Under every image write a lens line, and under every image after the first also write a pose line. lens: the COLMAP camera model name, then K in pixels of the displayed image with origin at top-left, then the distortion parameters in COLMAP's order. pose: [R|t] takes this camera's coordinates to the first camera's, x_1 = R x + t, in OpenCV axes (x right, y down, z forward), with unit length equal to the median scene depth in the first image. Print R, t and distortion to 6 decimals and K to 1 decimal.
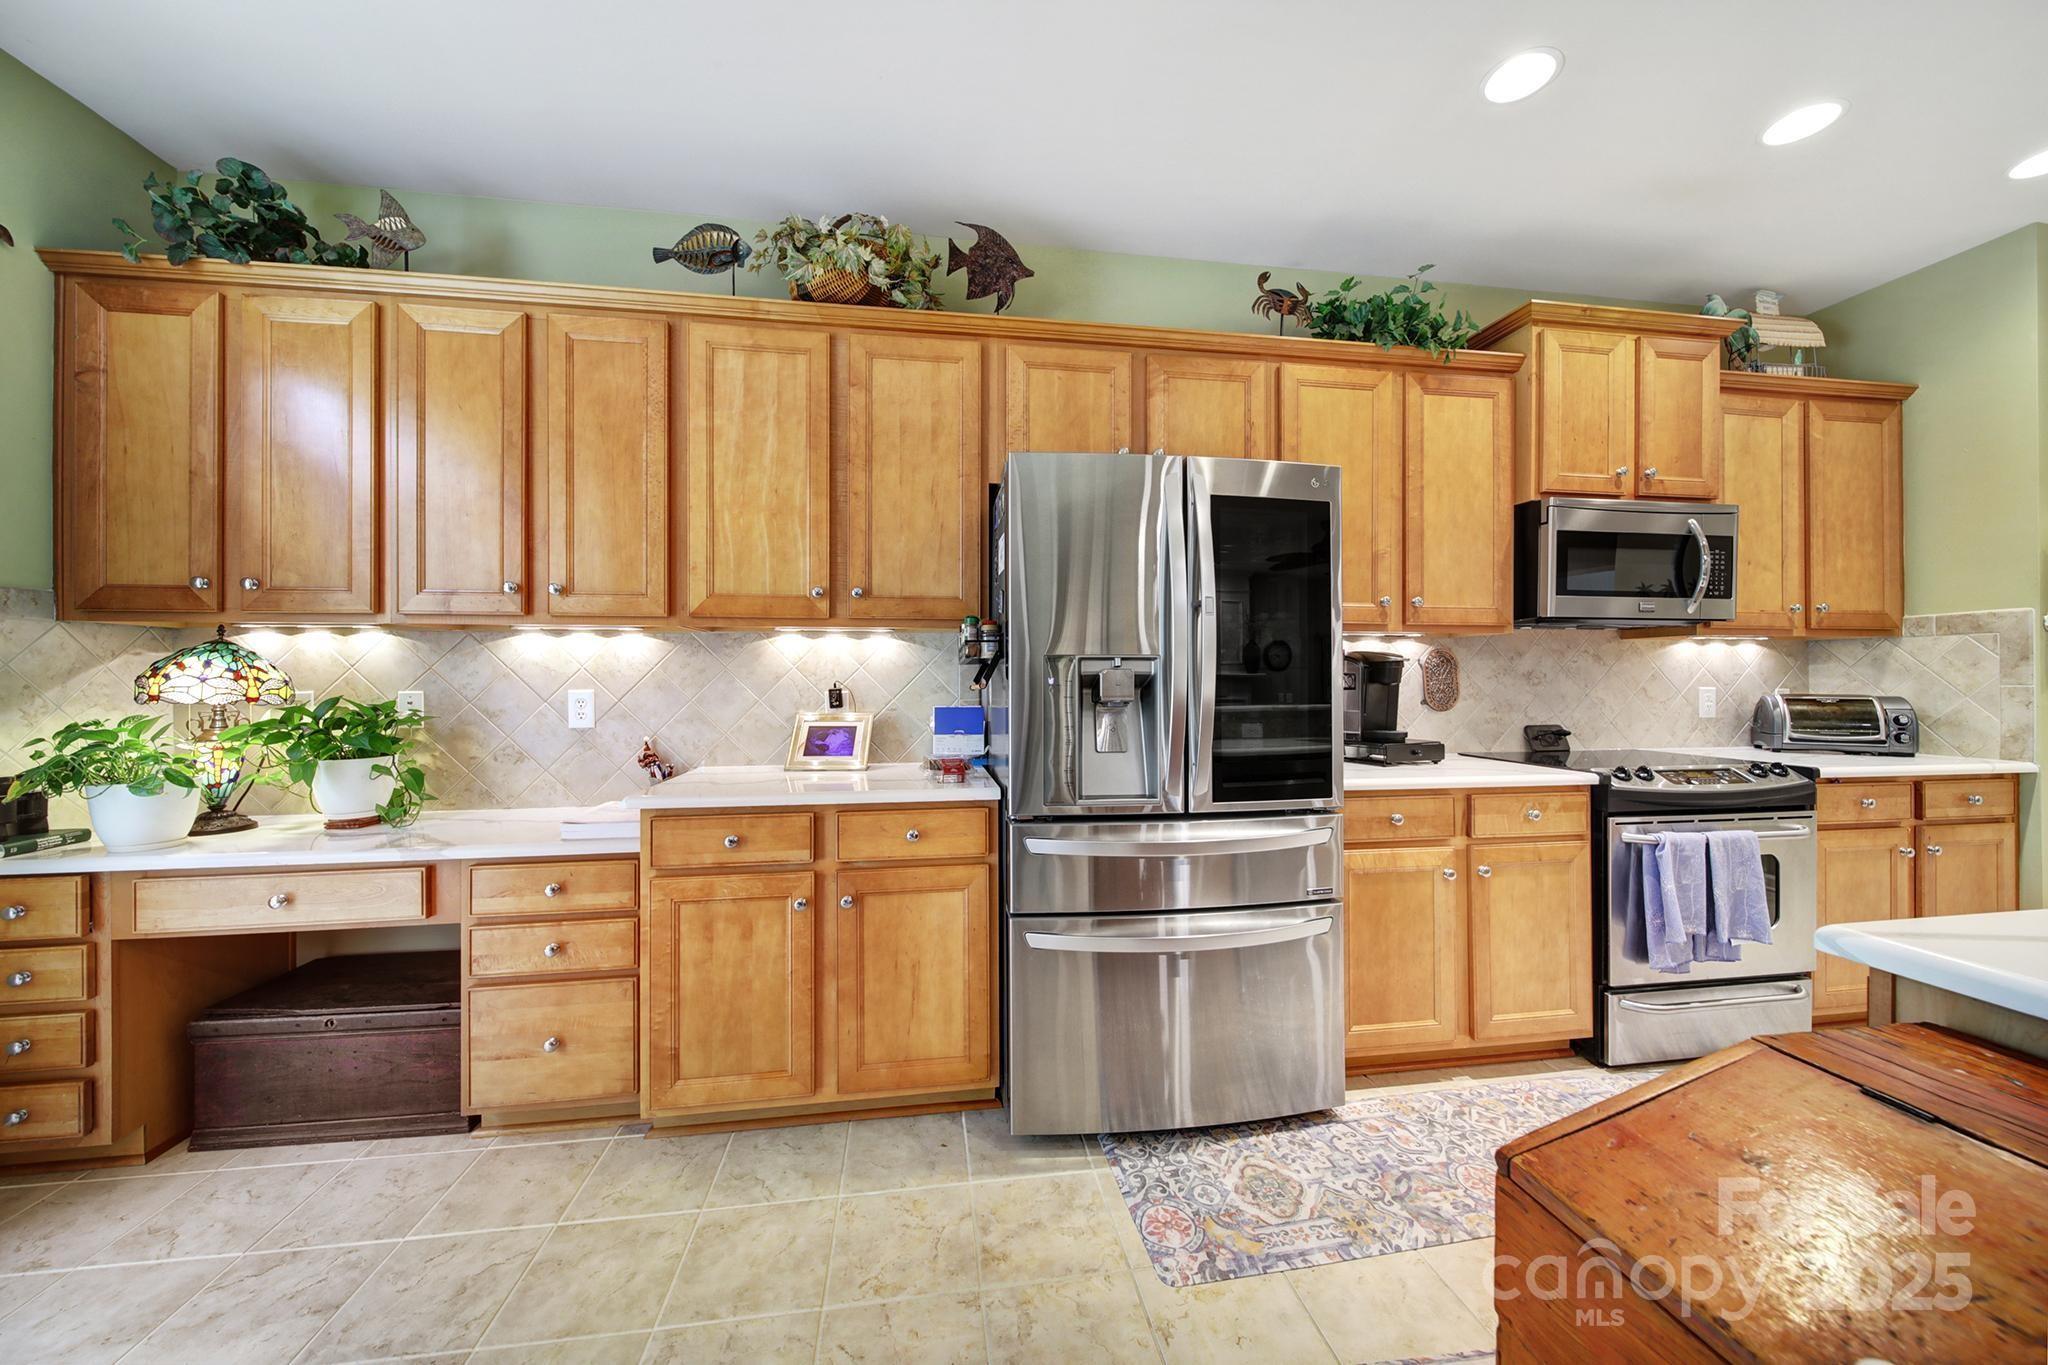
lens RADIAL K [[724.6, 0, 1020.4], [0, 724.6, 647.2], [0, 0, 1]] dist [0.000117, -0.001995]
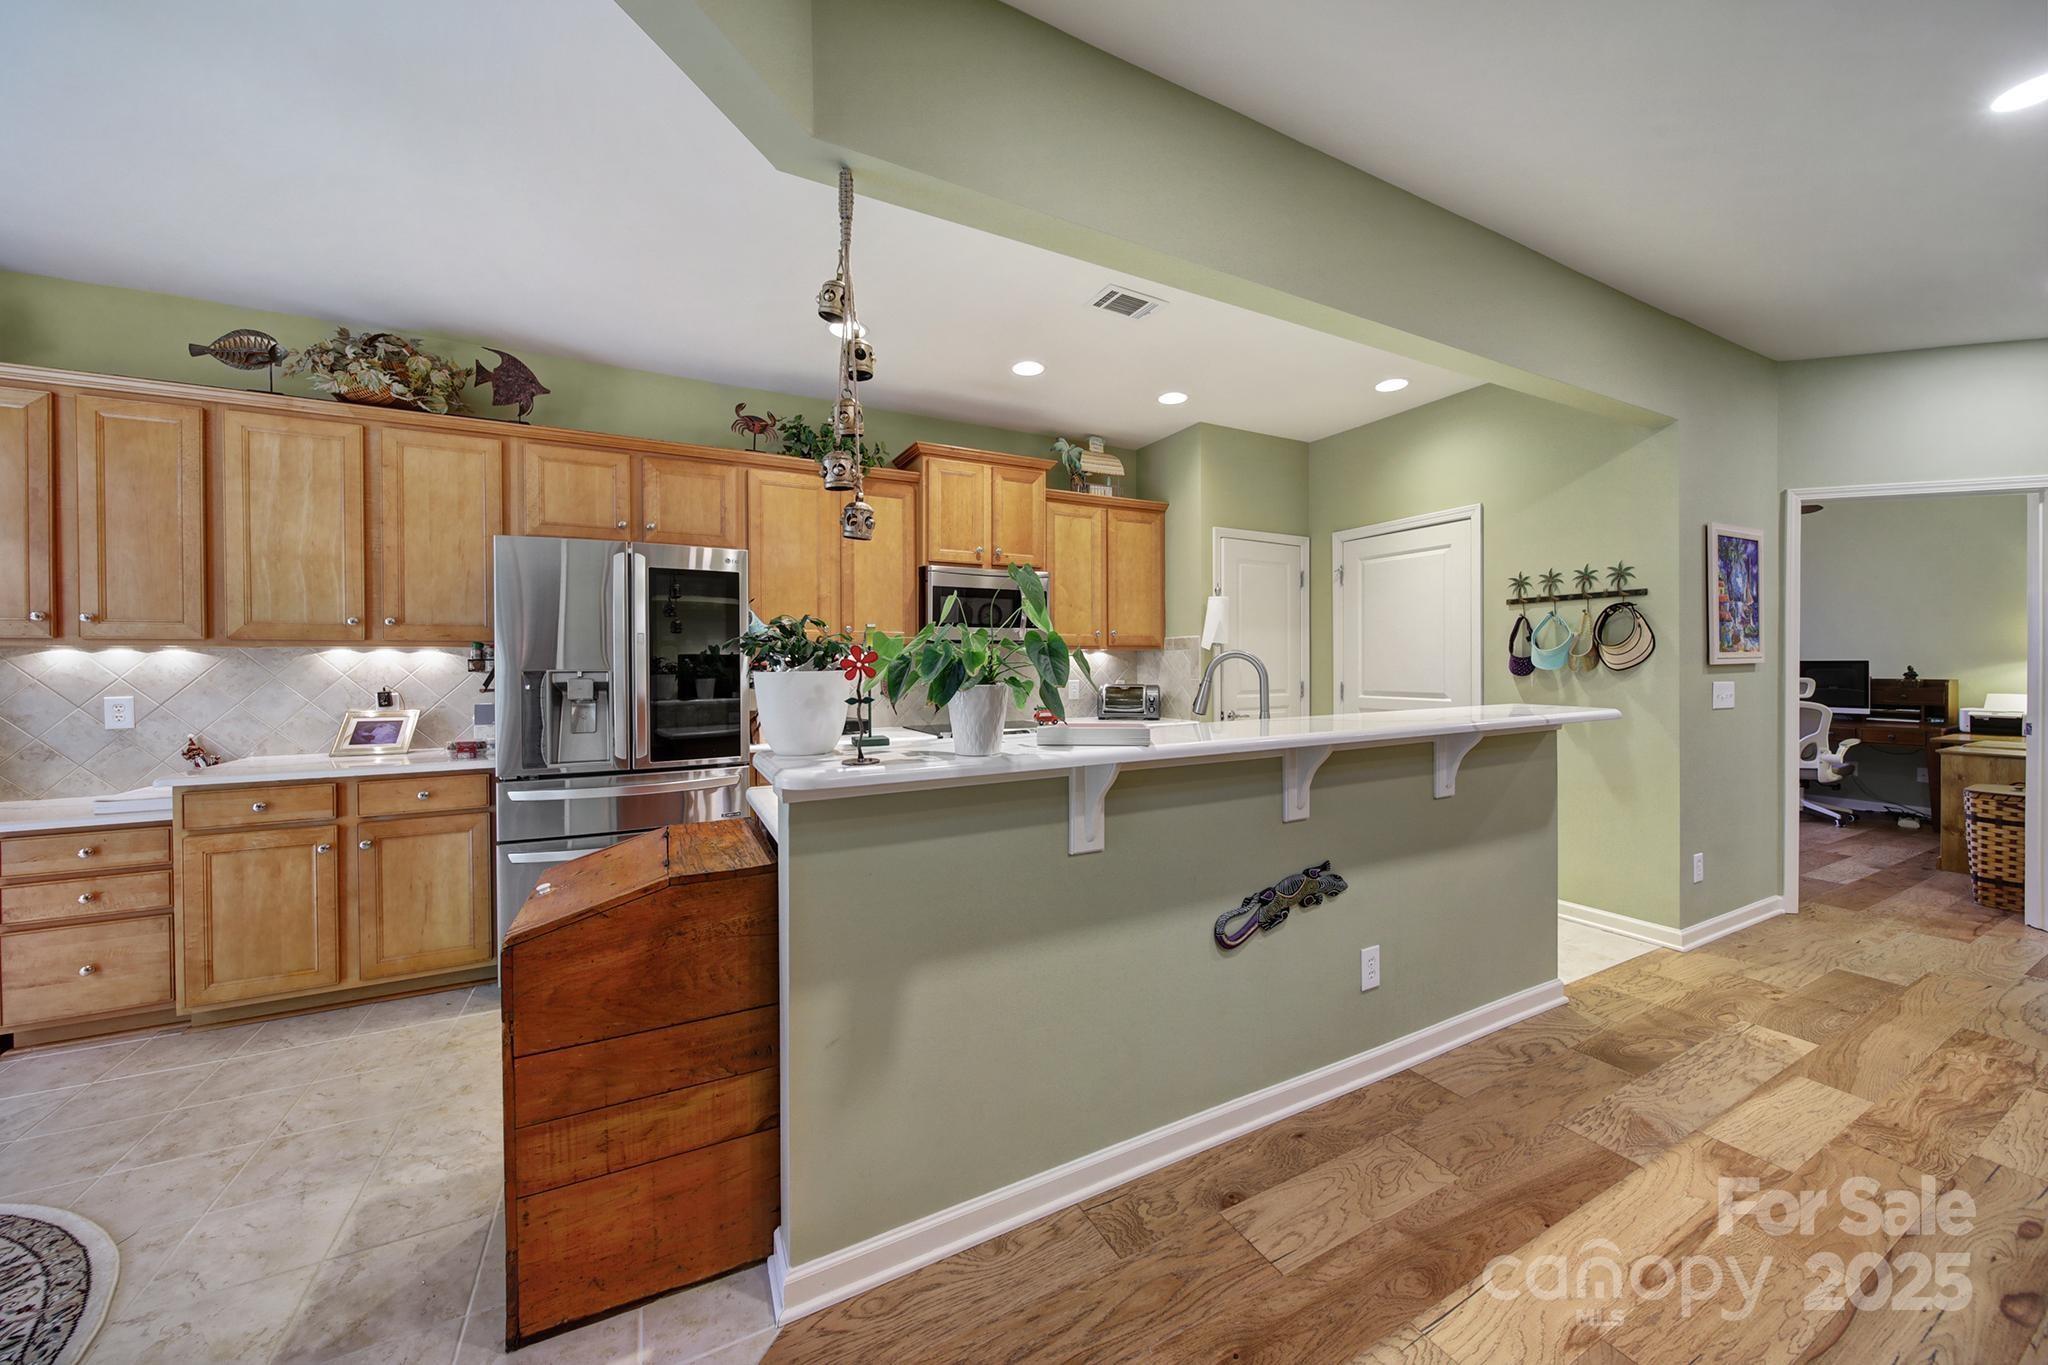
lens RADIAL K [[724.6, 0, 1020.4], [0, 724.6, 647.2], [0, 0, 1]] dist [0.000117, -0.001995]
pose [[0.946487, 0.003275, 0.322726, 0.454789], [-0.009817, 0.999778, 0.018646, -0.064843], [-0.322593, -0.020816, 0.946309, -0.657560]]
